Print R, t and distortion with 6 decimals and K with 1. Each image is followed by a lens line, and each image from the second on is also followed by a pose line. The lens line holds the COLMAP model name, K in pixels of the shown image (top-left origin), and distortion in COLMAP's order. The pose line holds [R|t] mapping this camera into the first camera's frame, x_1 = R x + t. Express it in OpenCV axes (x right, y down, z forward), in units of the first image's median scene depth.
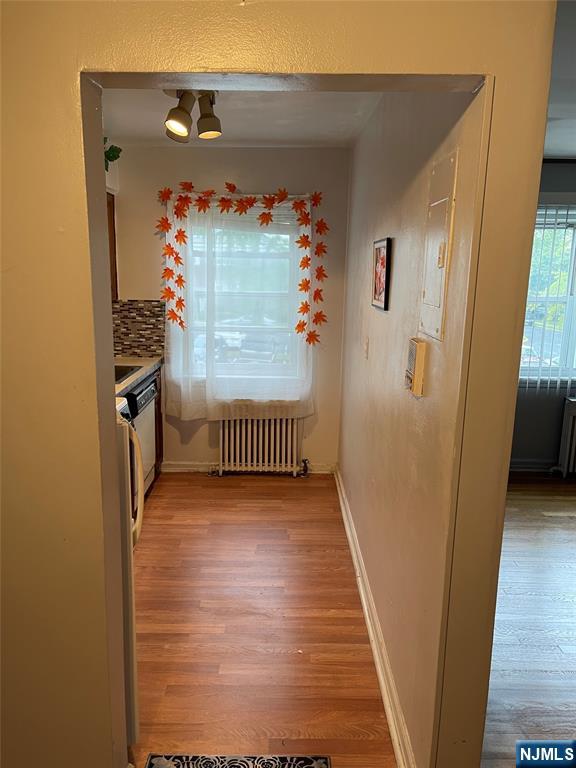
lens RADIAL K [[578.2, 0, 289.9], [0, 578.2, 386.6], [0, 0, 1]] dist [0.072104, -0.091817]
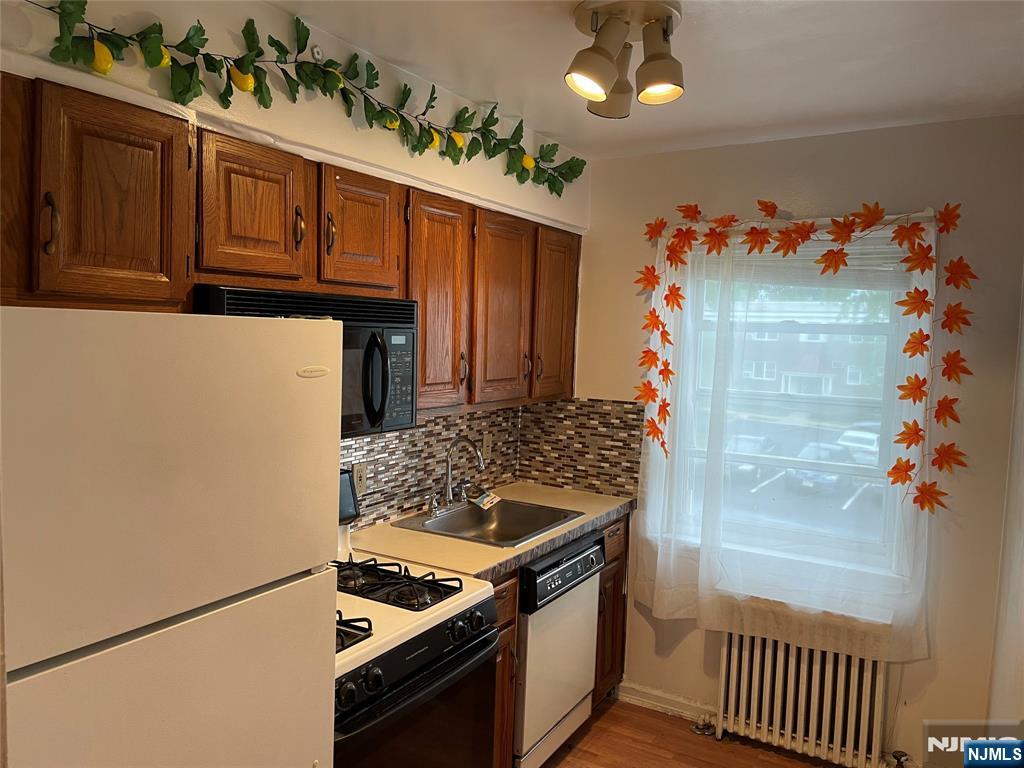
lens RADIAL K [[770.9, 0, 514.1], [0, 770.9, 384.3], [0, 0, 1]] dist [0.072104, -0.091817]
pose [[0.860761, 0.045888, -0.506937, 0.069244], [-0.121407, 0.985693, -0.116919, -0.060815], [0.494319, 0.162185, 0.854017, 0.270455]]
